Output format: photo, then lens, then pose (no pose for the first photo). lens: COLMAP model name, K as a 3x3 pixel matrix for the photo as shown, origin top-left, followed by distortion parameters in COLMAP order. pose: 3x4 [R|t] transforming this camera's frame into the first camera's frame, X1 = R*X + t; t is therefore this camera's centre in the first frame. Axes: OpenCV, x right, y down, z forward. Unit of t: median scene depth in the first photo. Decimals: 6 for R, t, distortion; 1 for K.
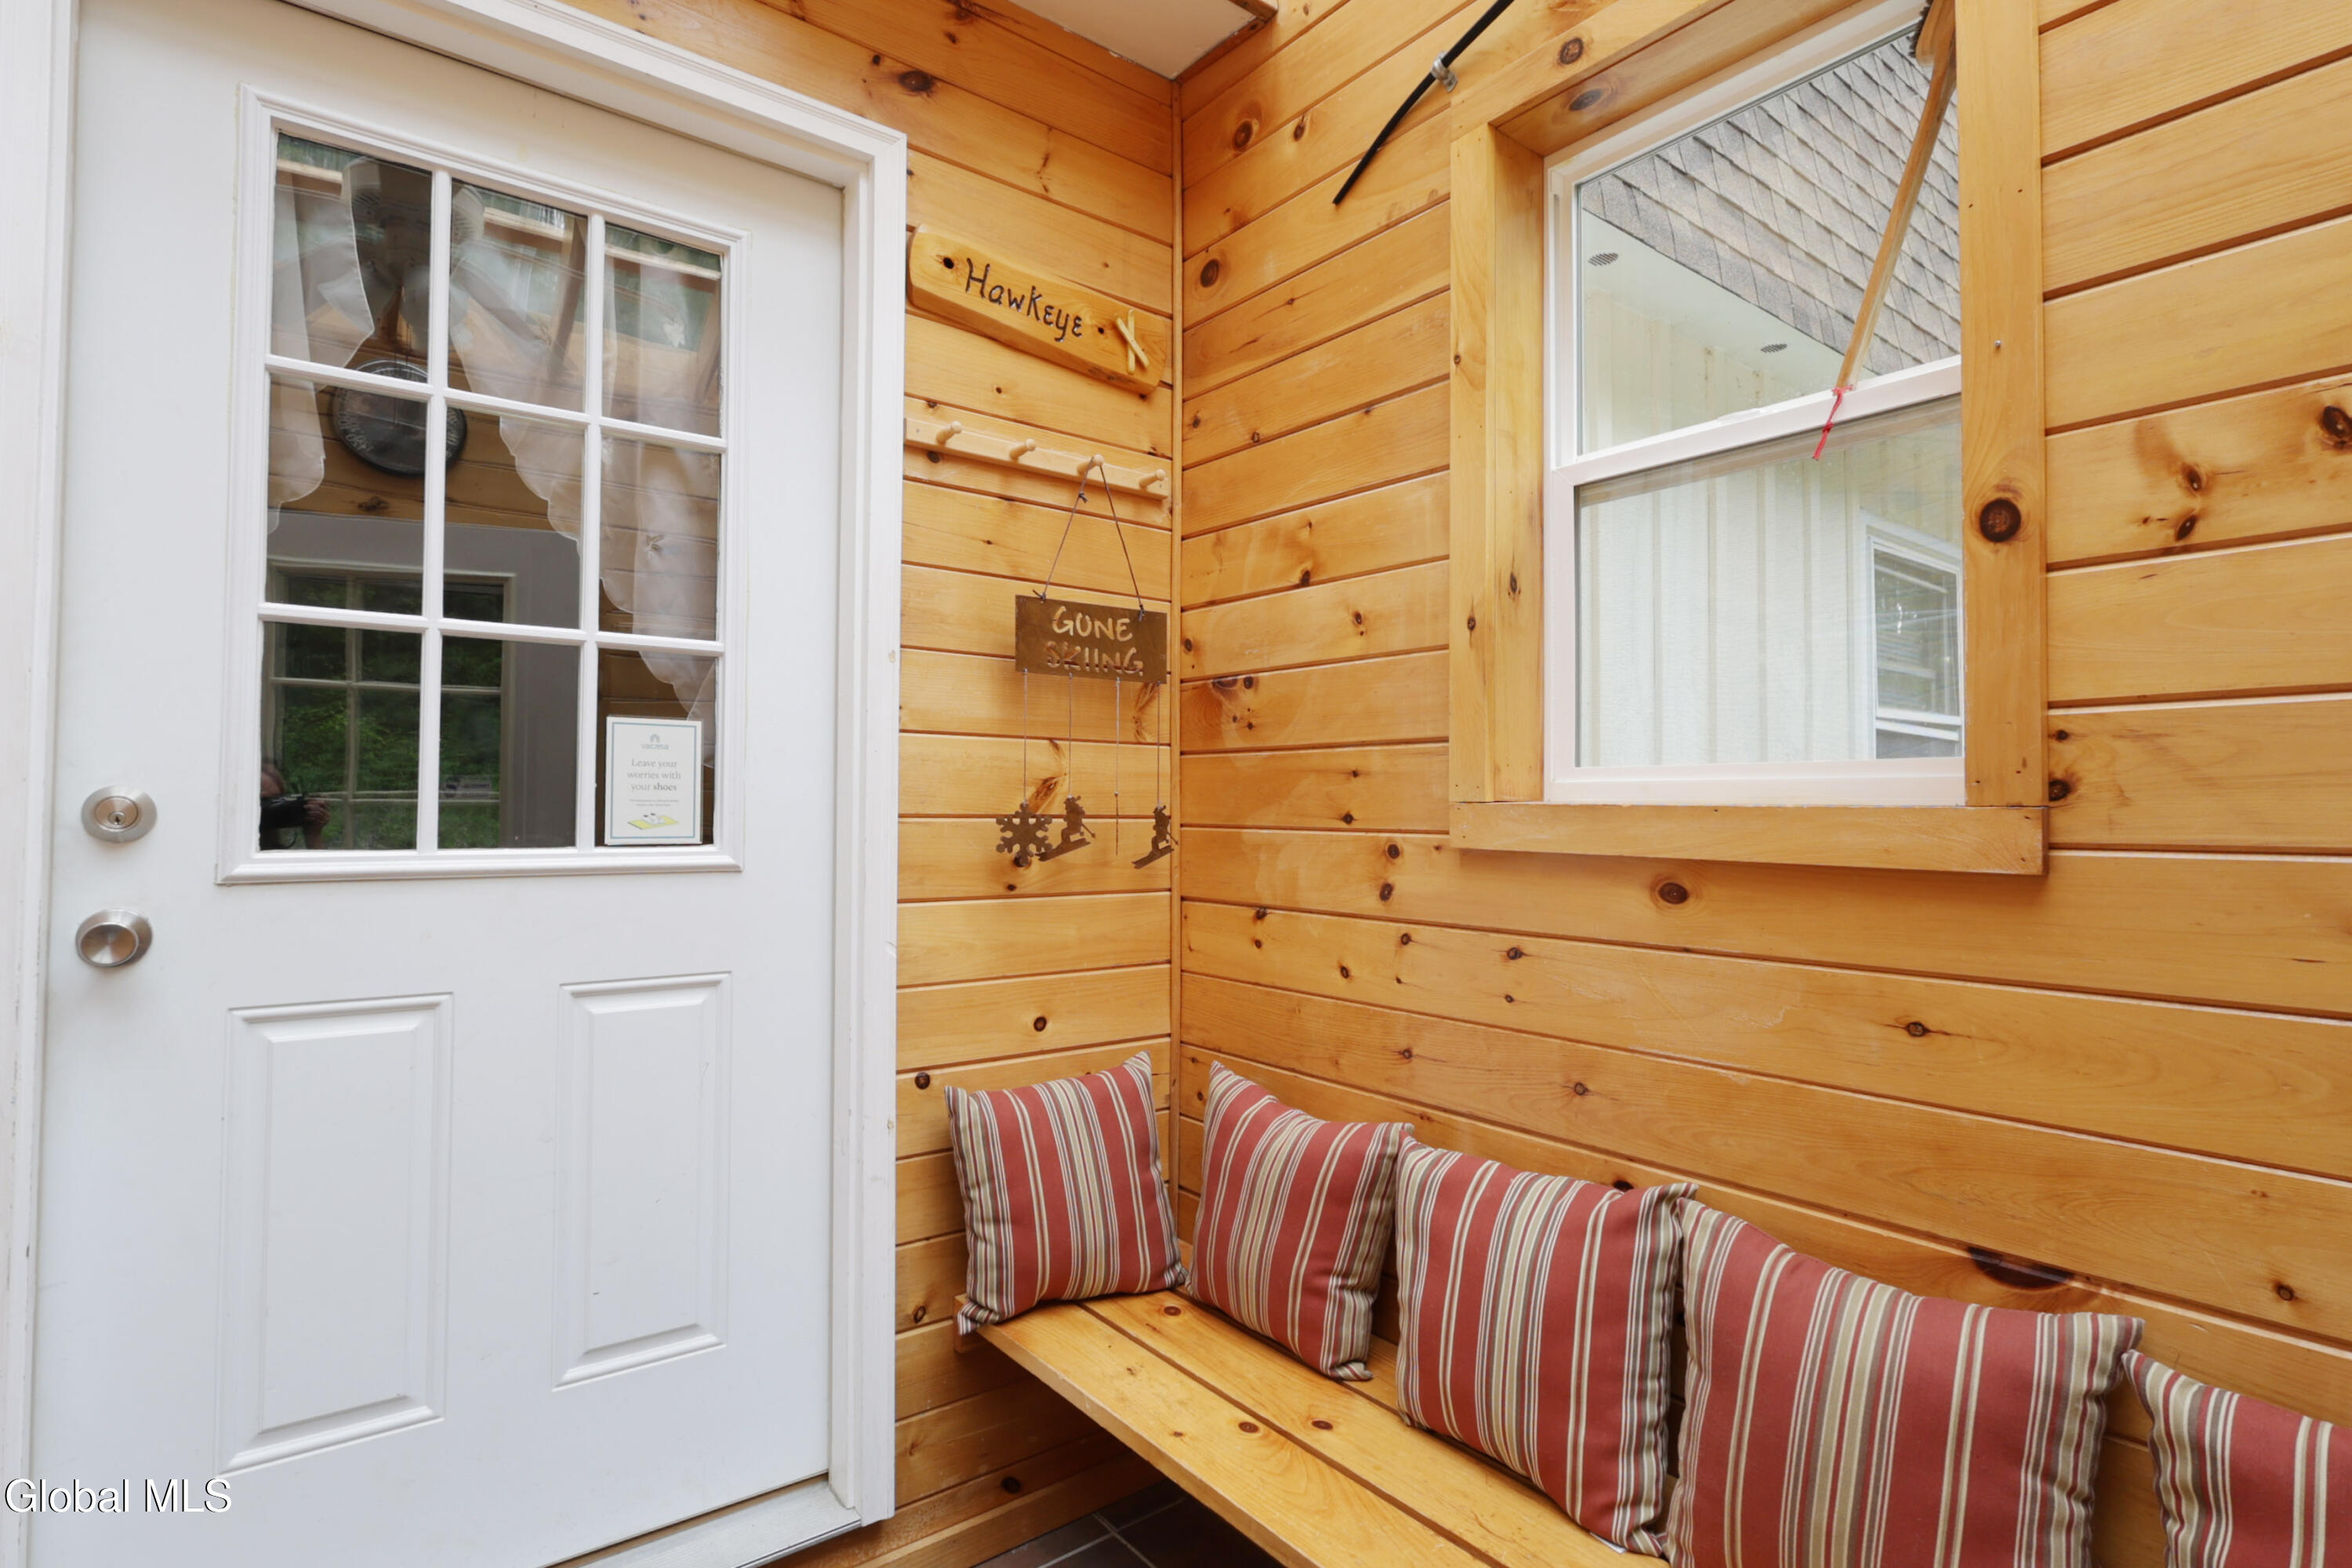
lens RADIAL K [[1160.4, 0, 1176.0], [0, 1160.4, 784.0], [0, 0, 1]] dist [0.000801, 0.000041]
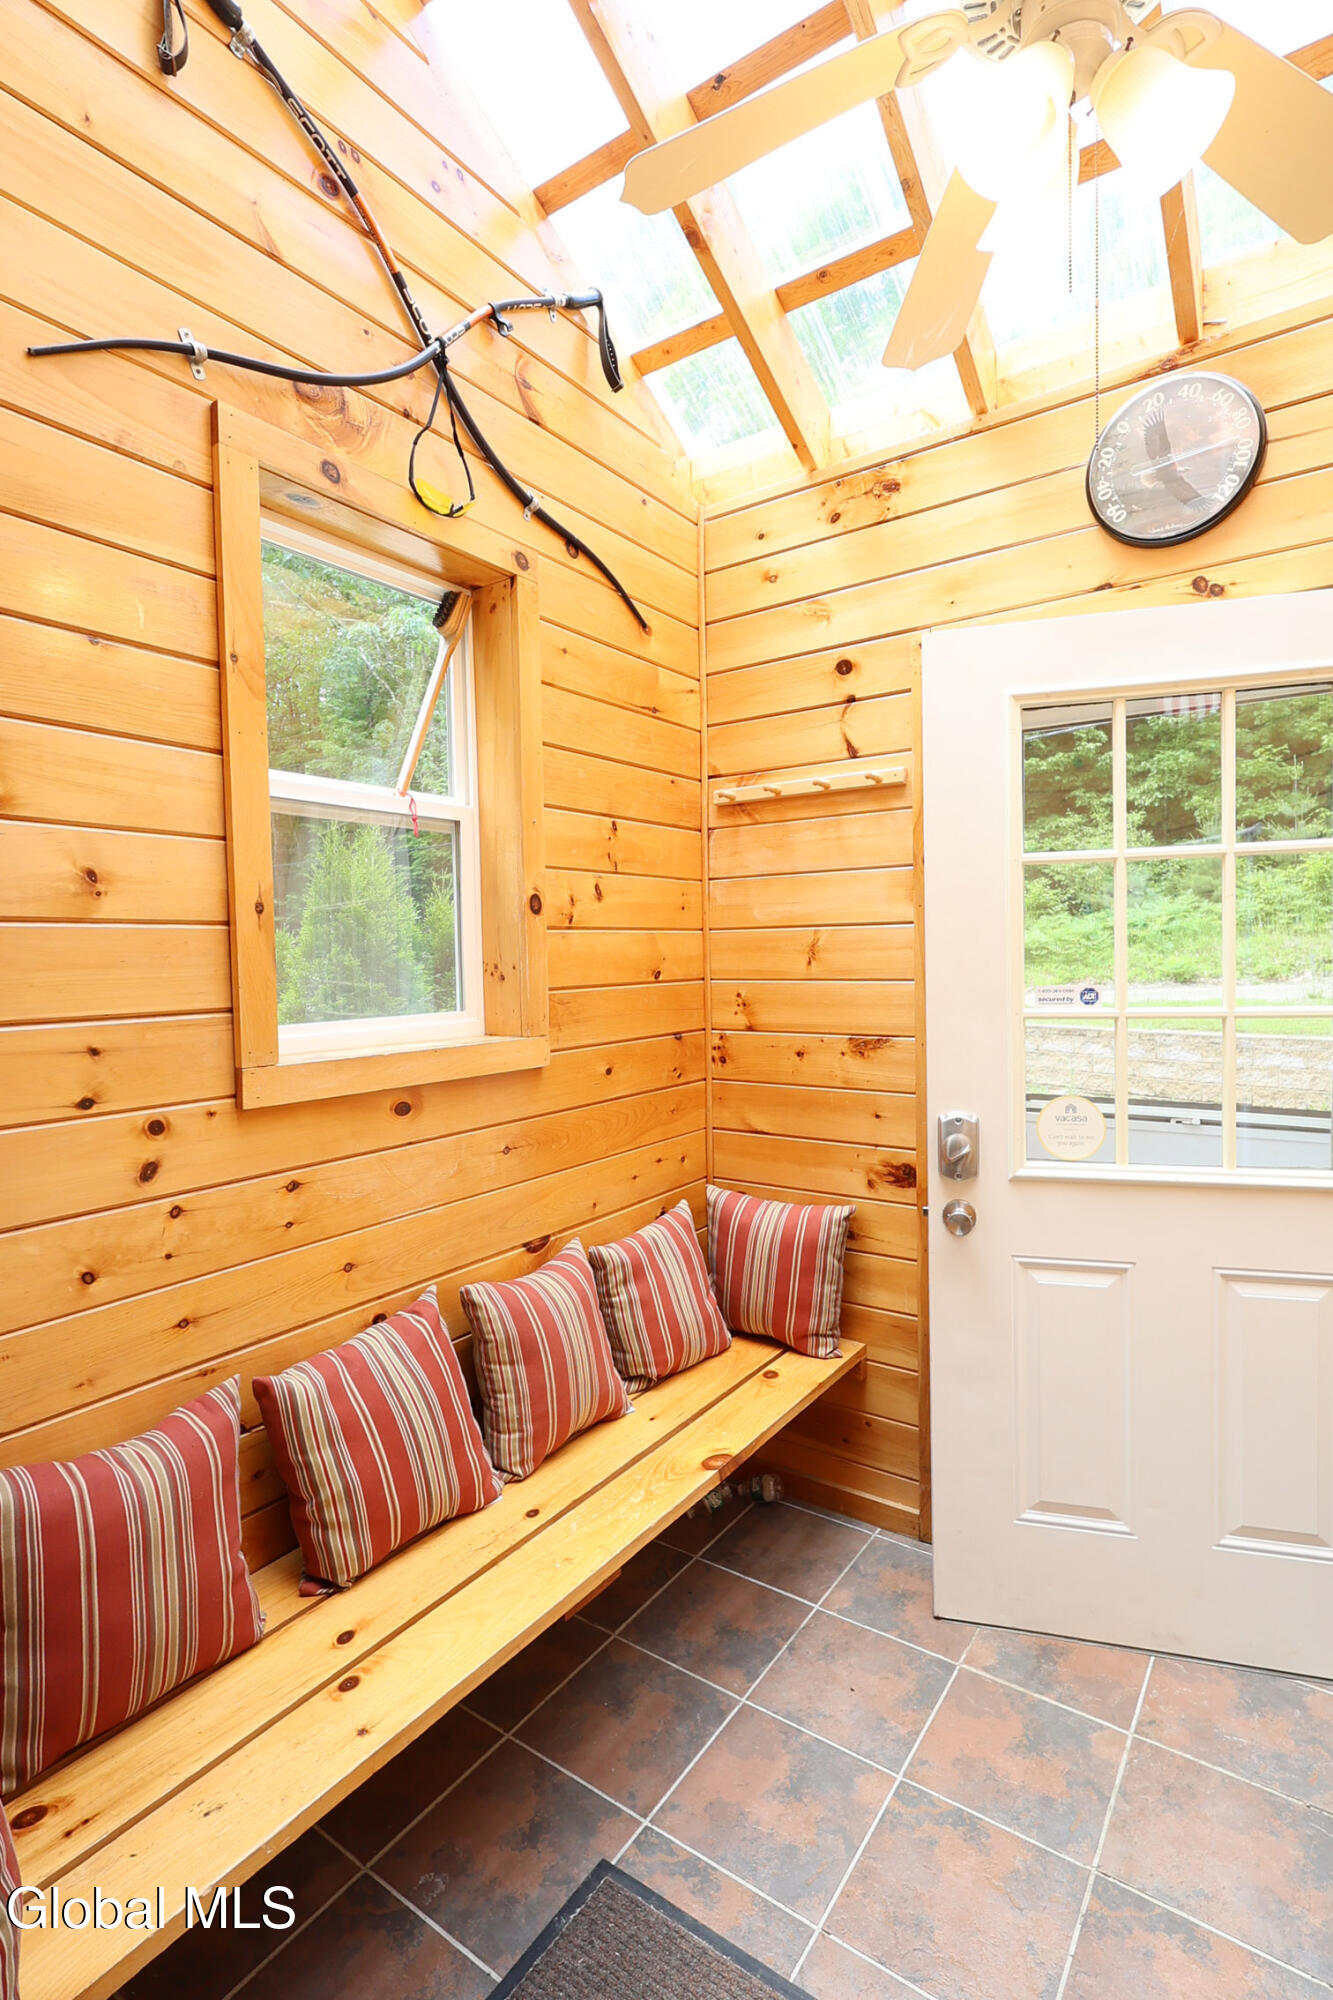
lens RADIAL K [[986.7, 0, 666.5], [0, 986.7, 1000.0], [0, 0, 1]] dist [0.000801, 0.000041]
pose [[-0.289954, -0.044493, 0.956006, -0.847263], [-0.000591, 0.998927, 0.046311, -0.102071], [-0.957040, 0.012863, -0.289669, 0.981891]]
